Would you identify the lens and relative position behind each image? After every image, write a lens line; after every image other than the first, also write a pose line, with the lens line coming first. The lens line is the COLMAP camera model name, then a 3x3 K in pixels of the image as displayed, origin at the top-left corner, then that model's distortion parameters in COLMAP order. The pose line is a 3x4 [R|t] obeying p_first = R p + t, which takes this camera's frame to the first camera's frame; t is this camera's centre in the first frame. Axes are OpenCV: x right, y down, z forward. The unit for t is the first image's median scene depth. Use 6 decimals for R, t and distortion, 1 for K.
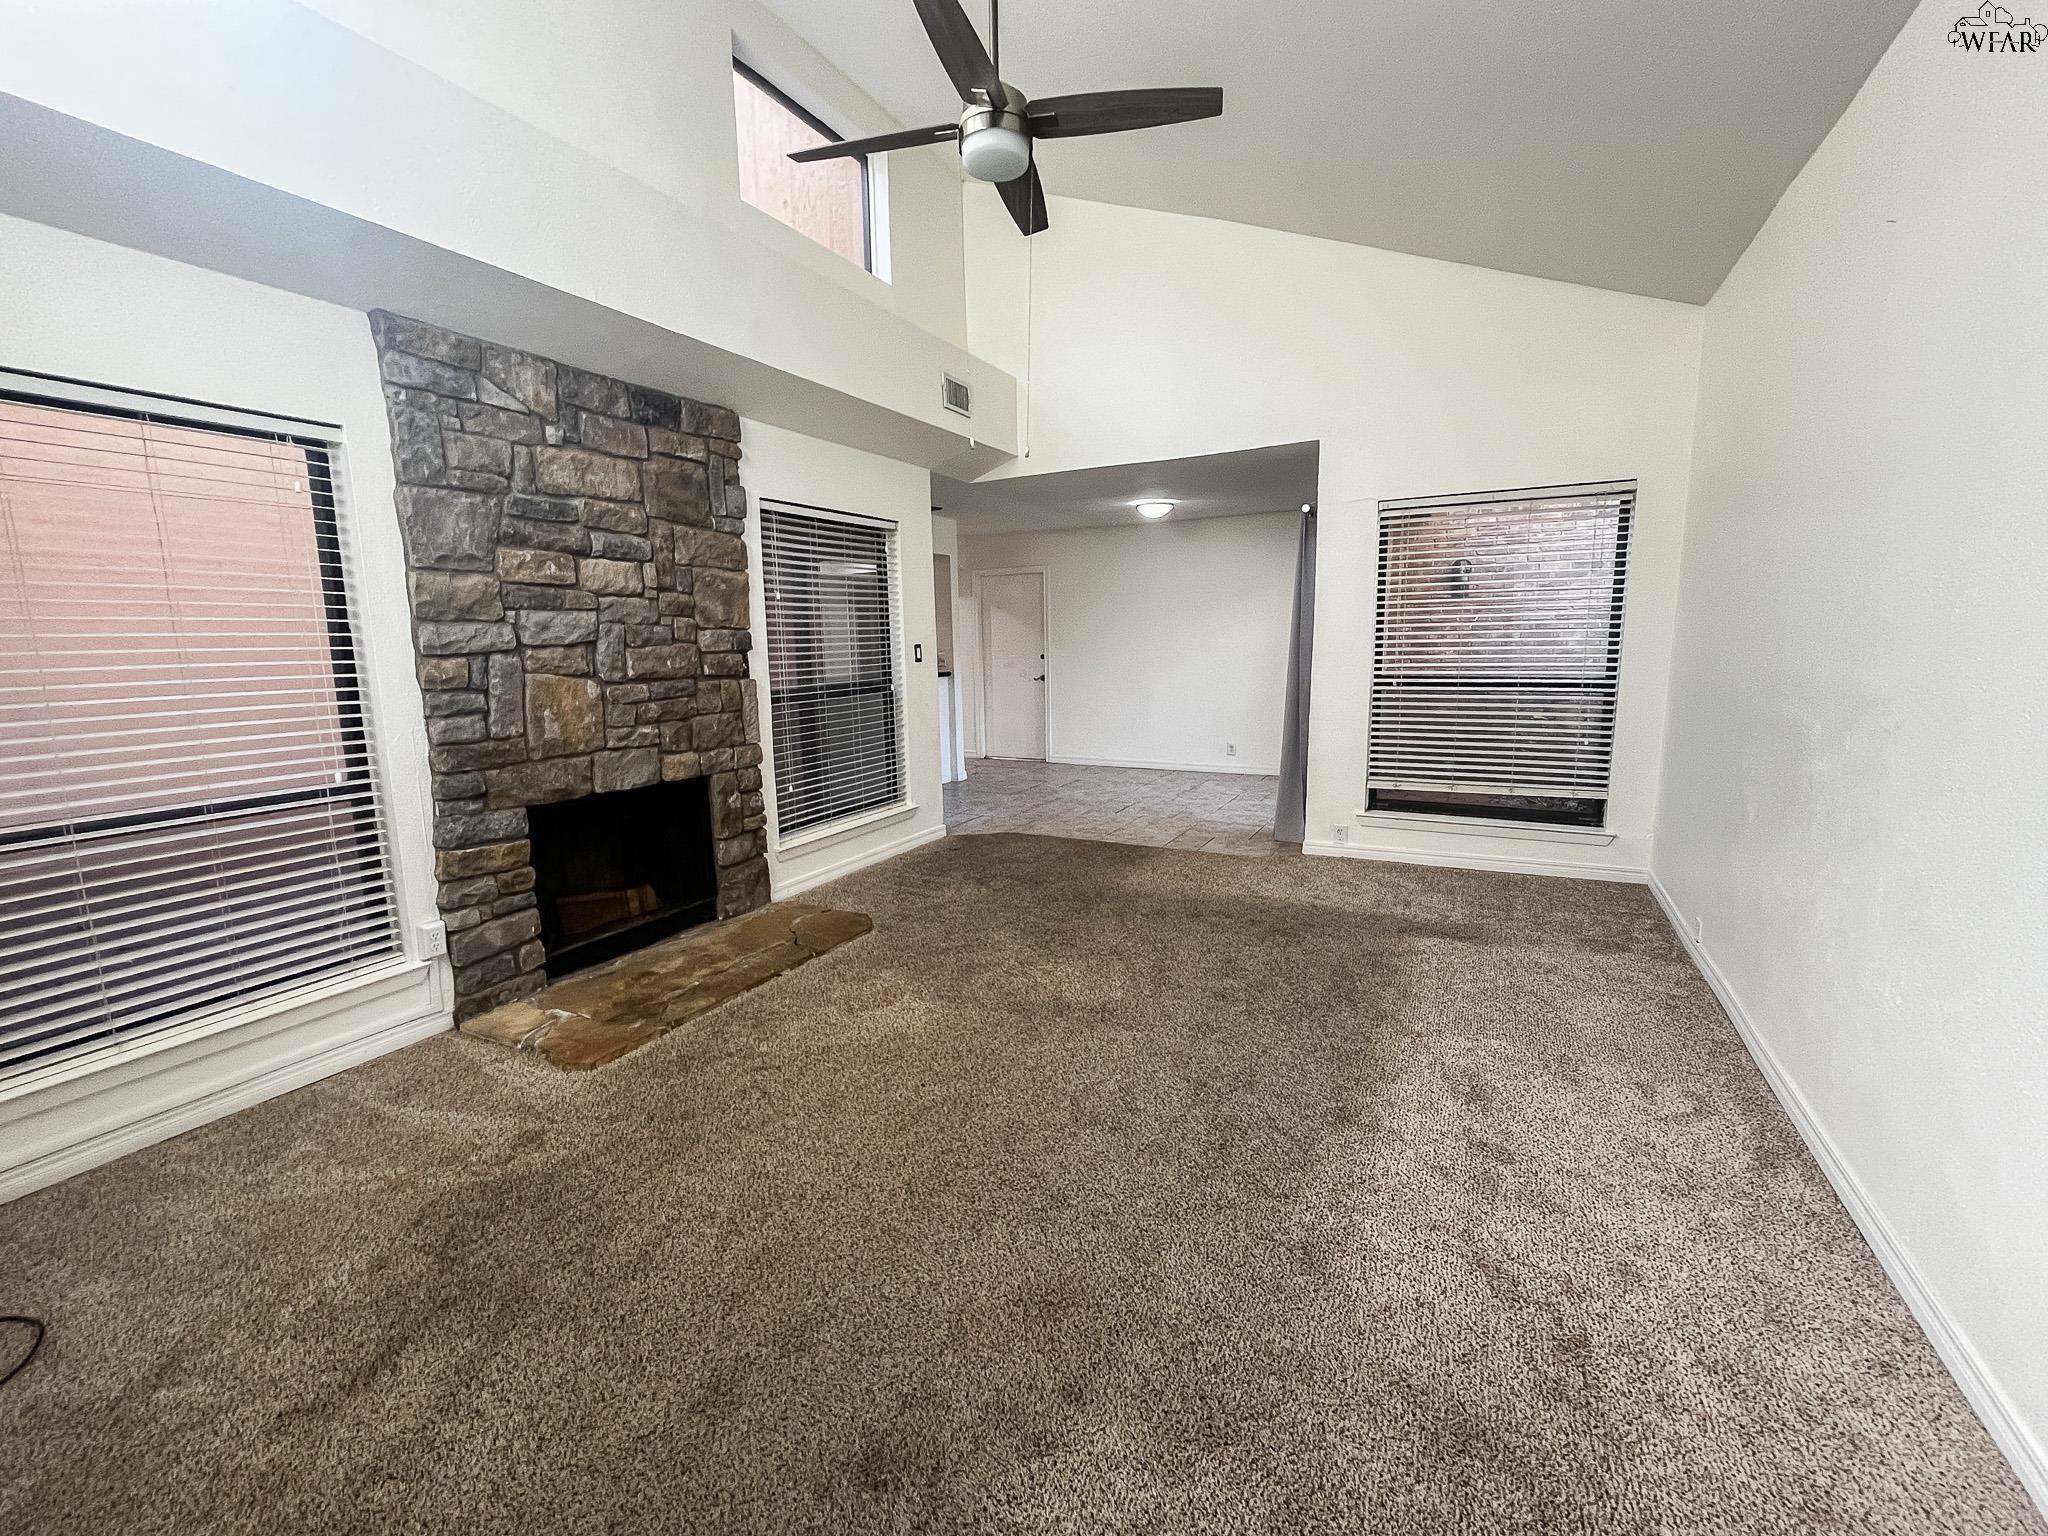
lens RADIAL K [[835.9, 0, 1012.5], [0, 835.9, 760.5], [0, 0, 1]] dist [-0.007833, 0.000467]
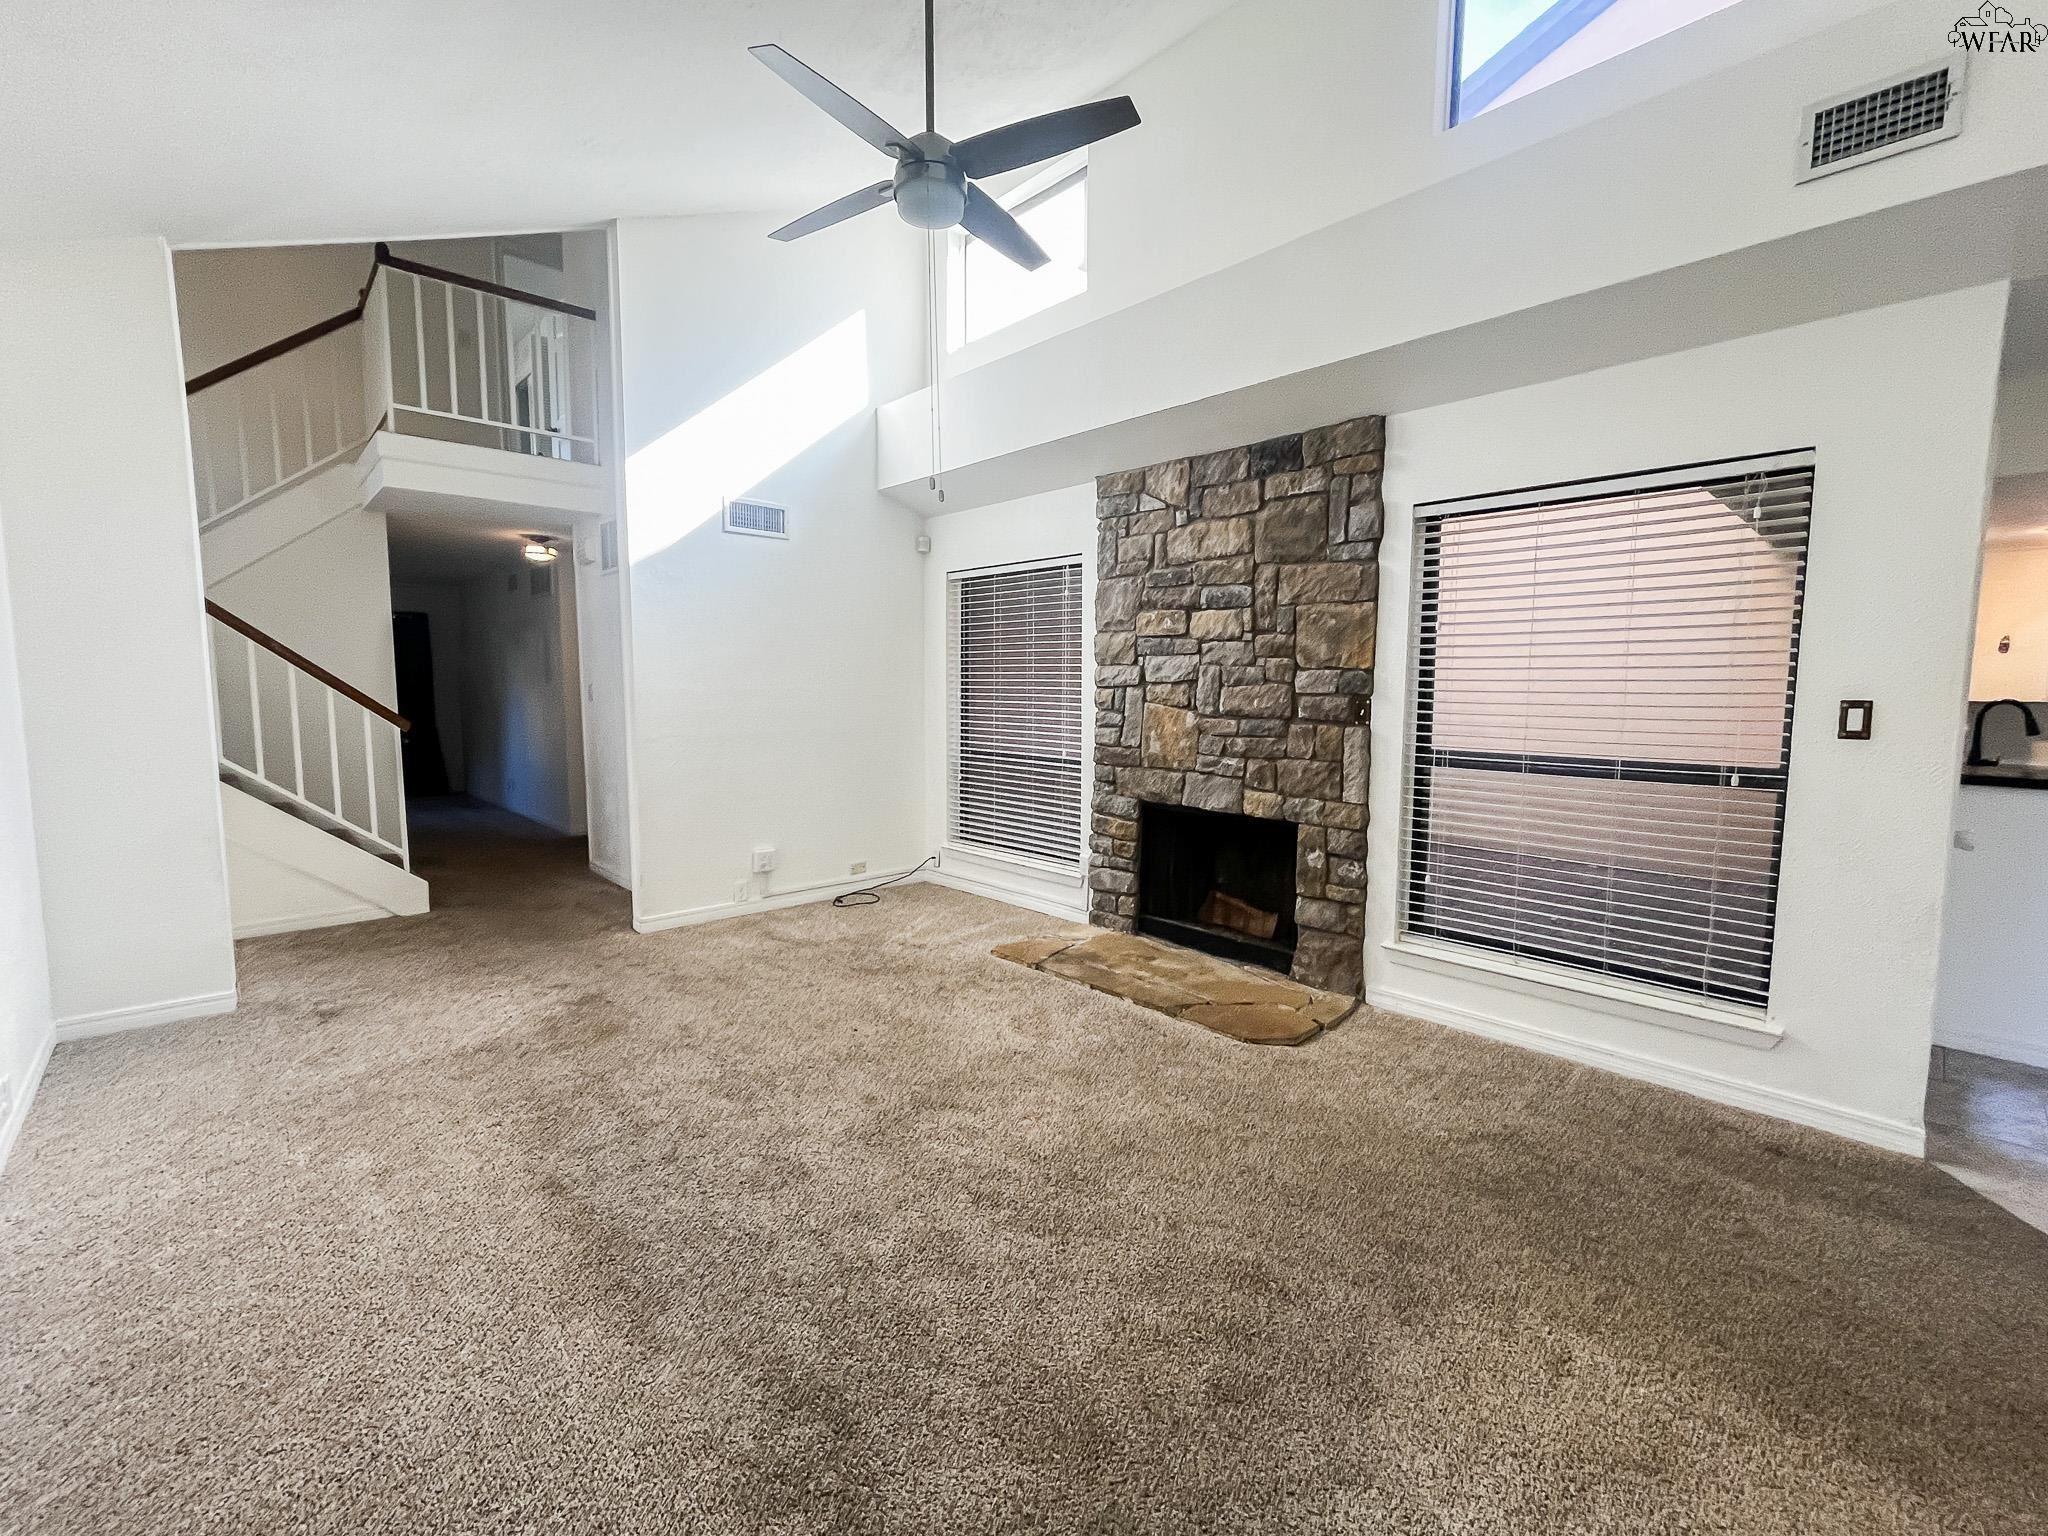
lens RADIAL K [[834.7, 0, 1015.9], [0, 834.7, 762.6], [0, 0, 1]] dist [-0.000531, -0.000286]
pose [[-0.288031, 0.109083, -0.951388, 0.716296], [-0.142857, 0.977480, 0.155324, -0.174162], [0.946906, 0.180650, -0.265961, 1.084314]]
